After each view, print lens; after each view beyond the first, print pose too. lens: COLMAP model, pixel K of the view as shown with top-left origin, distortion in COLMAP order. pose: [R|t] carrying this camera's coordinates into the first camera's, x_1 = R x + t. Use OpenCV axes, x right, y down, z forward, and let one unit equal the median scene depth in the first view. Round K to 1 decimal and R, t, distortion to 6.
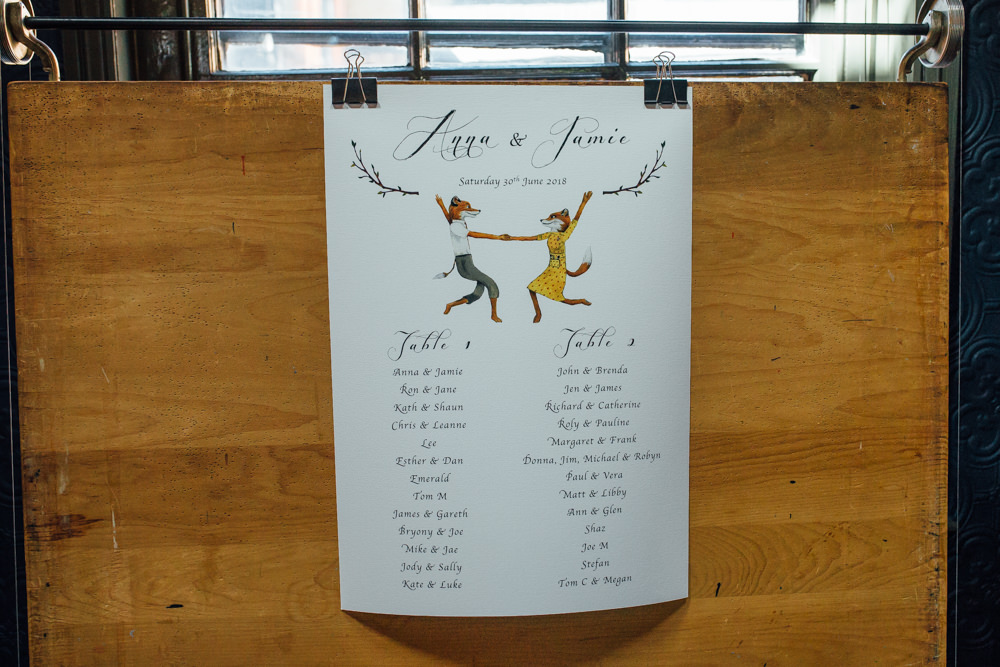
lens RADIAL K [[963.9, 0, 500.0], [0, 963.9, 333.5], [0, 0, 1]] dist [-0.053067, 0.087323]
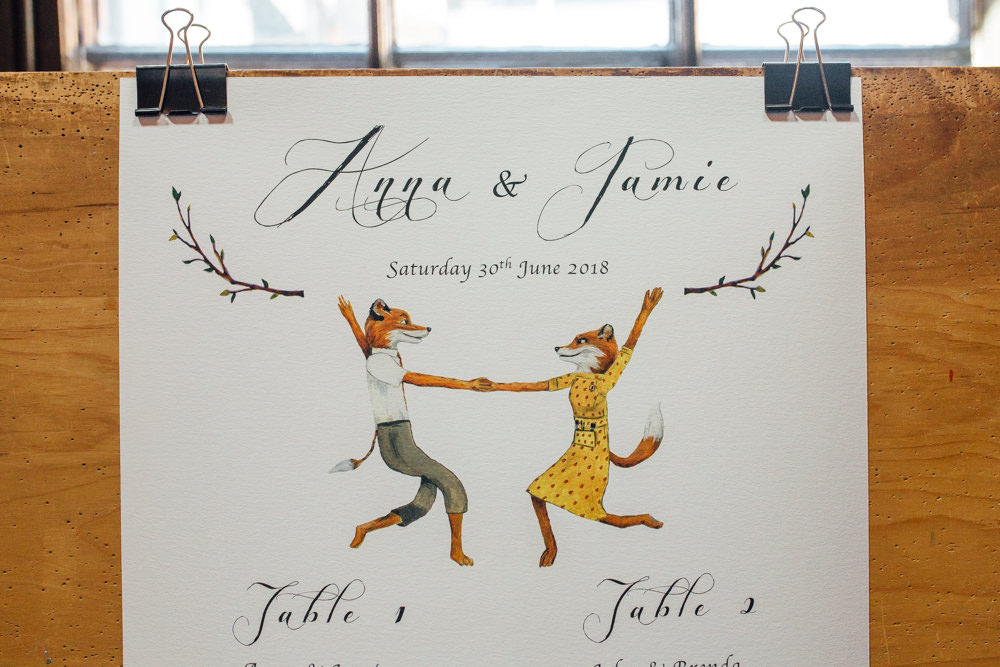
lens RADIAL K [[963.9, 0, 500.0], [0, 963.9, 333.5], [0, 0, 1]] dist [-0.053067, 0.087323]
pose [[0.999141, -0.001113, -0.041428, 0.034490], [-0.002222, 0.996763, -0.080366, -0.086378], [0.041384, 0.080389, 0.995904, 0.519056]]
